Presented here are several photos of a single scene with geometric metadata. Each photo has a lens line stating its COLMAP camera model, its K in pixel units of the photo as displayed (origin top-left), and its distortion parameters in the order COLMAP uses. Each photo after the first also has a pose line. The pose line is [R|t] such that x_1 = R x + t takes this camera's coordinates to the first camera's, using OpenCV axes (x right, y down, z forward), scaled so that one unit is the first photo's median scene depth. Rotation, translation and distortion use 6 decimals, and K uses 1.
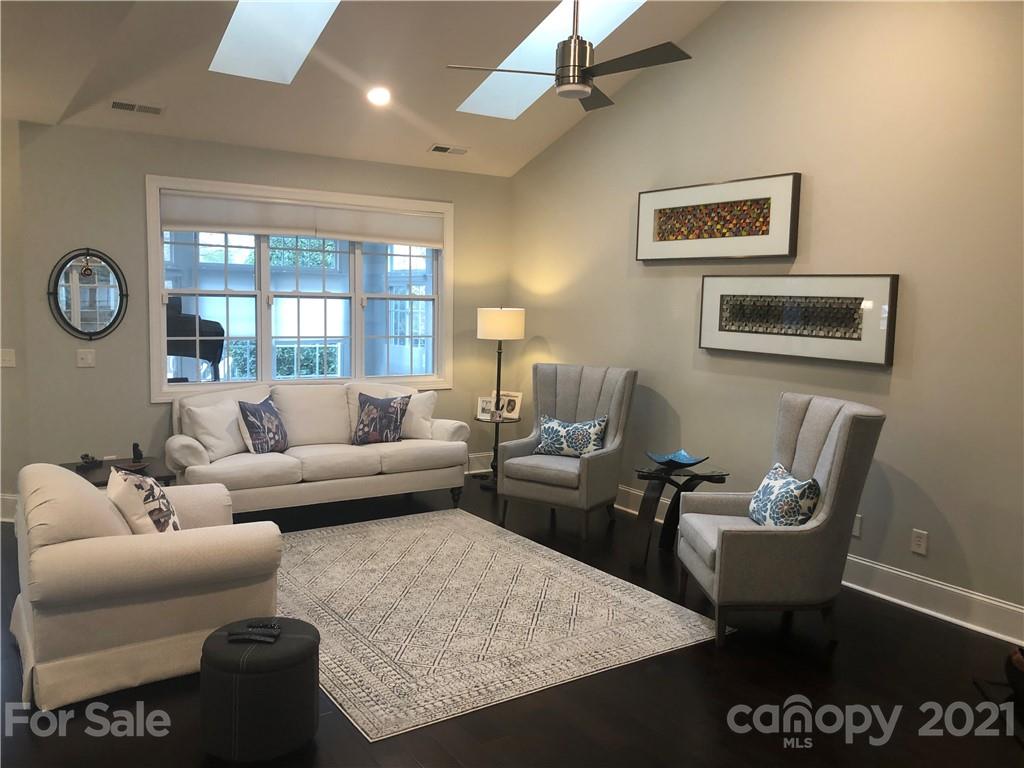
lens RADIAL K [[834.9, 0, 504.5], [0, 834.9, 380.9], [0, 0, 1]] dist [0.011916, 0.009189]
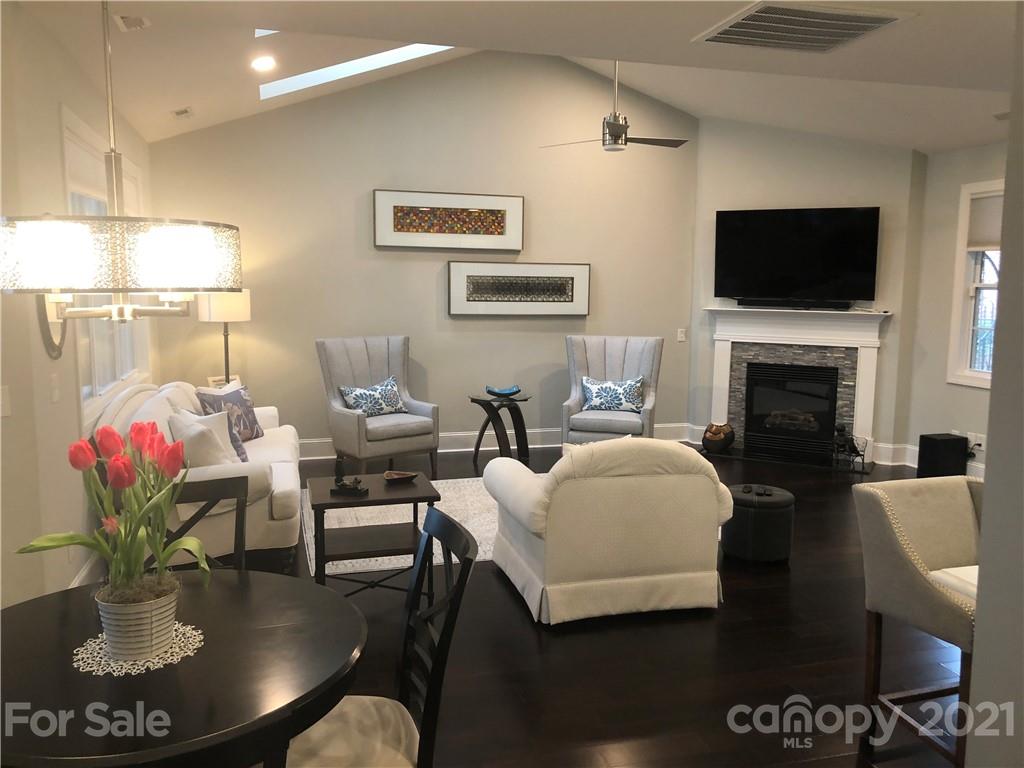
lens RADIAL K [[836.0, 0, 510.1], [0, 836.0, 379.4], [0, 0, 1]] dist [0.129877, -0.284708]
pose [[0.302187, -0.129479, 0.944414, -1.053485], [0.093277, 0.989994, 0.105882, -0.071695], [-0.948674, 0.056096, 0.311241, 0.499179]]
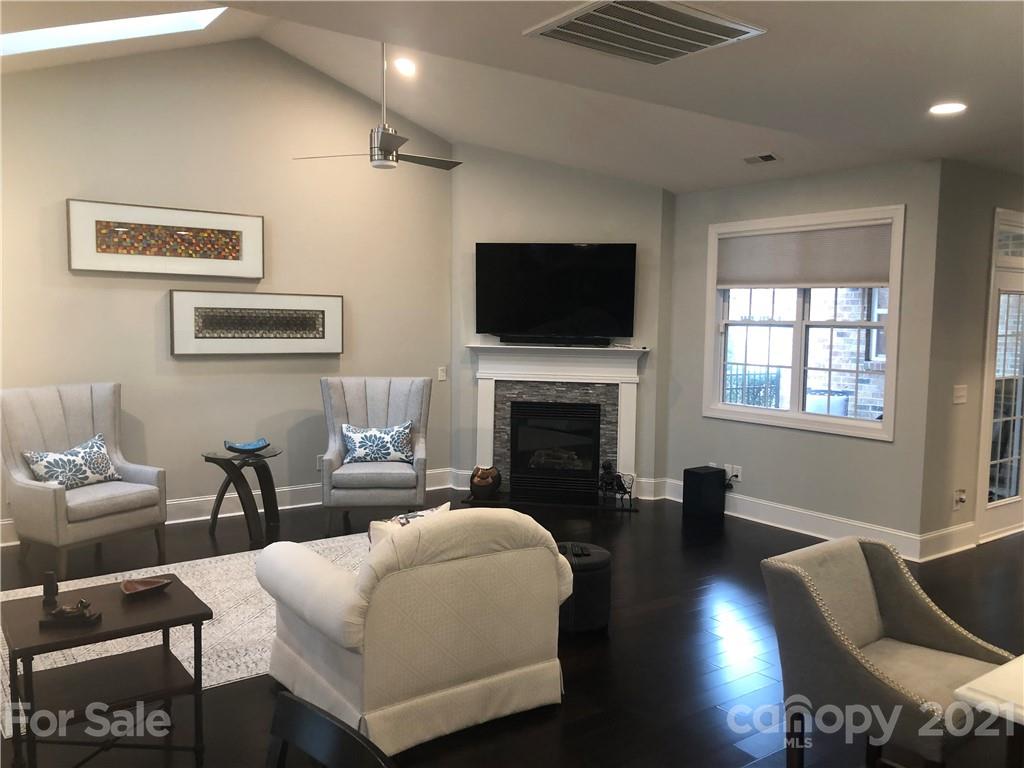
lens RADIAL K [[837.9, 0, 518.3], [0, 837.9, 382.7], [0, 0, 1]] dist [0.026051, -0.014995]
pose [[-0.050749, -0.100314, 0.993661, -0.919974], [0.086116, 0.990798, 0.104423, -0.081879], [-0.994992, 0.090870, -0.041644, 0.605681]]
